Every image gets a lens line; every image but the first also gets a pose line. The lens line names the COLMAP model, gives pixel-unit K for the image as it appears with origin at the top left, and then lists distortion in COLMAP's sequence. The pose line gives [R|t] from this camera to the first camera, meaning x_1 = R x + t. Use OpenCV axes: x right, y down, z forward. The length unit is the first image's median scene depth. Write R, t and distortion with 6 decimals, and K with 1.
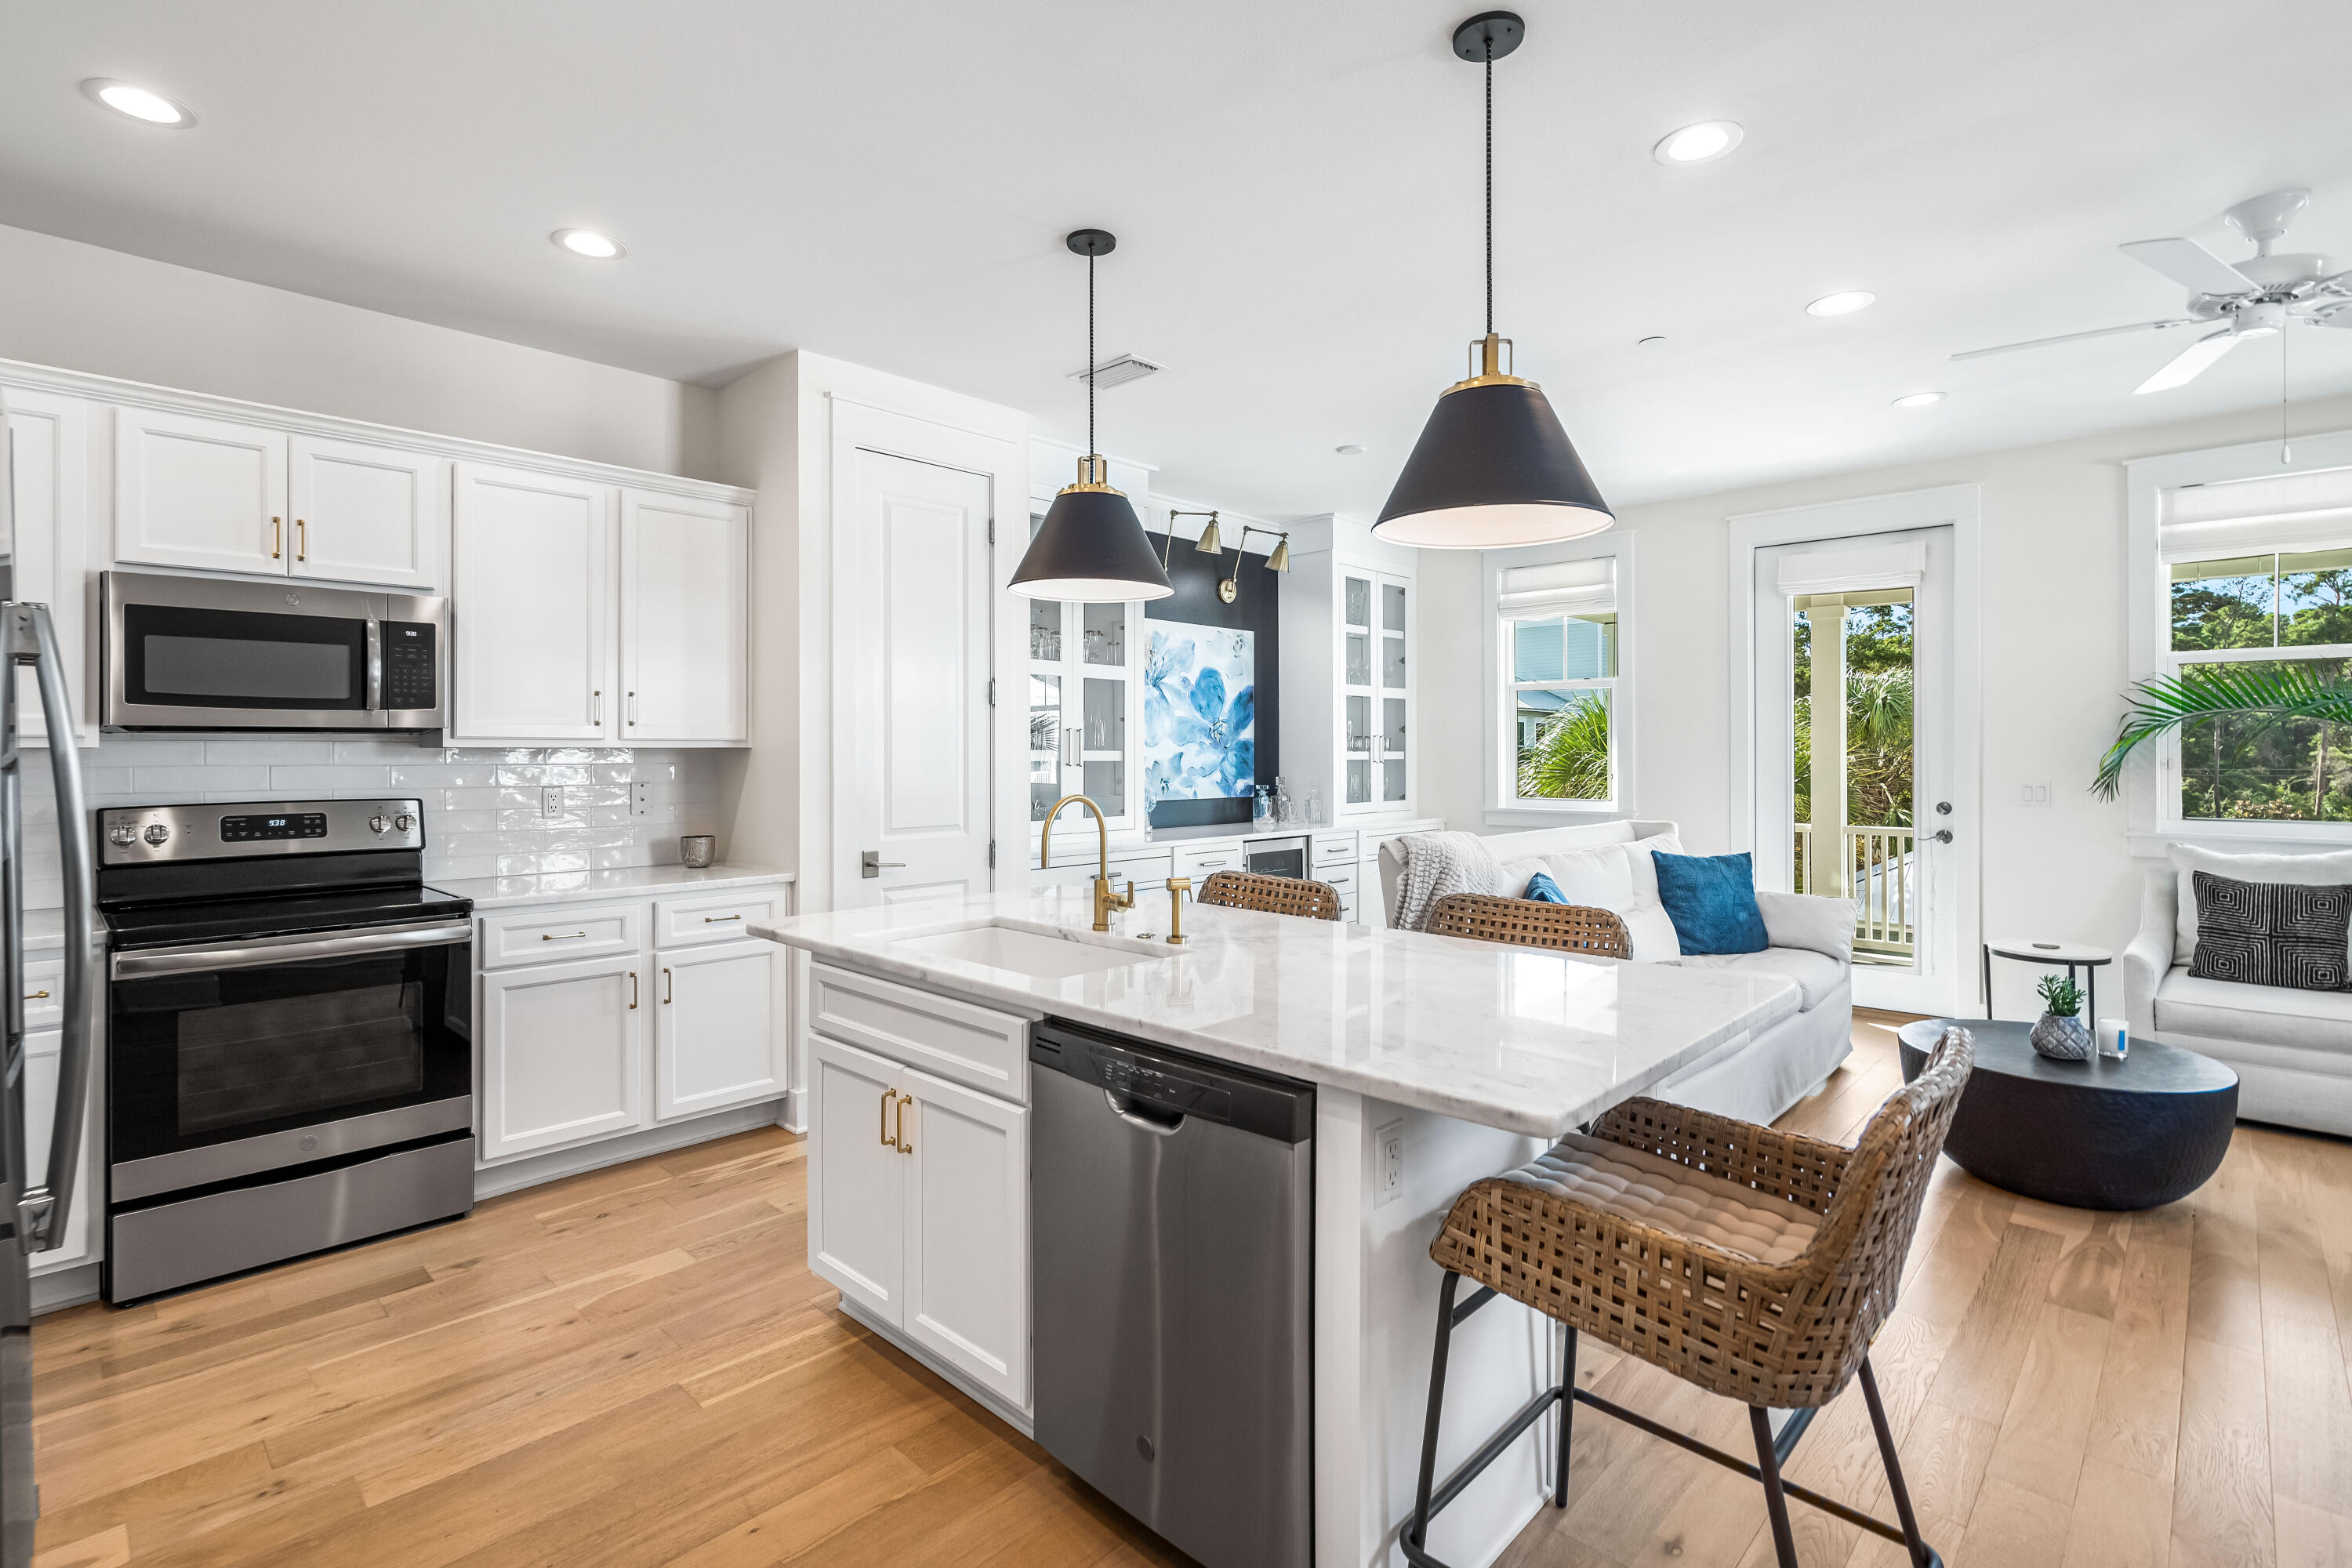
lens RADIAL K [[1101.4, 0, 1133.9], [0, 1101.4, 747.3], [0, 0, 1]] dist [0.002912, 0.000854]
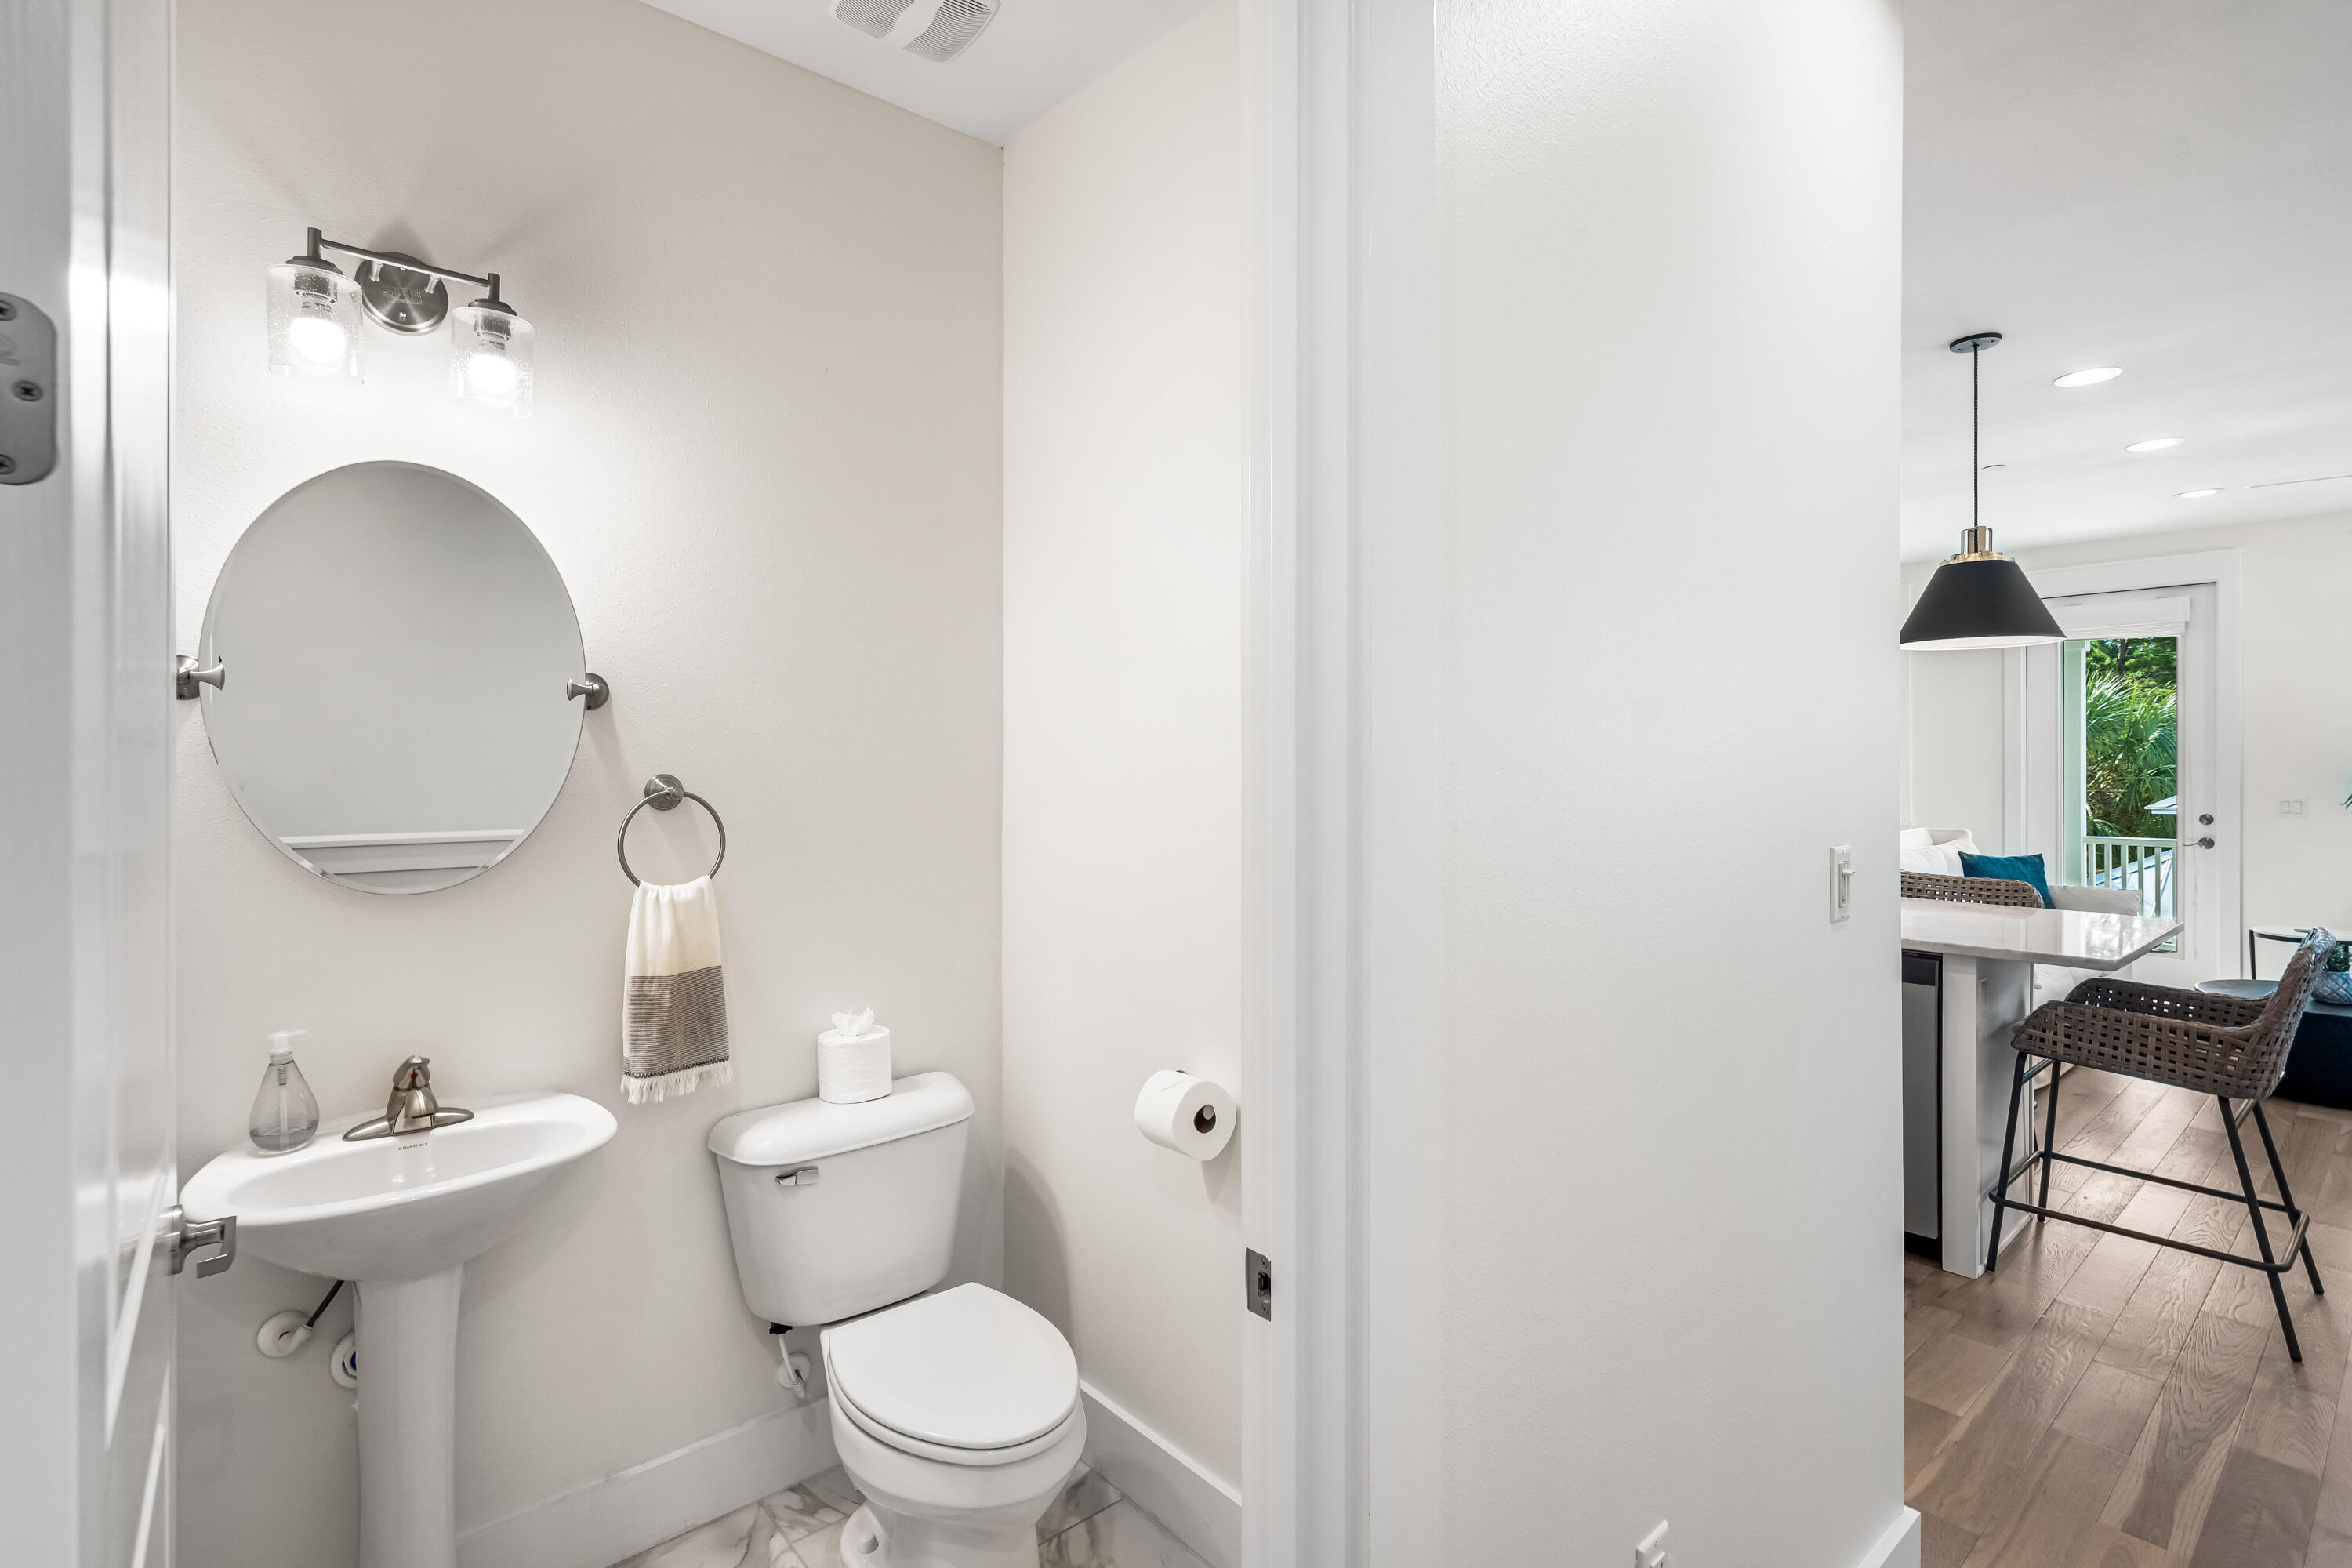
lens RADIAL K [[1061.5, 0, 1174.3], [0, 1061.5, 757.9], [0, 0, 1]] dist [-0.000832, -0.000388]
pose [[0.994765, 0.000844, -0.102186, -0.227287], [-0.000983, 0.999999, -0.001310, -0.007694], [0.102185, 0.001403, 0.994764, -0.224707]]
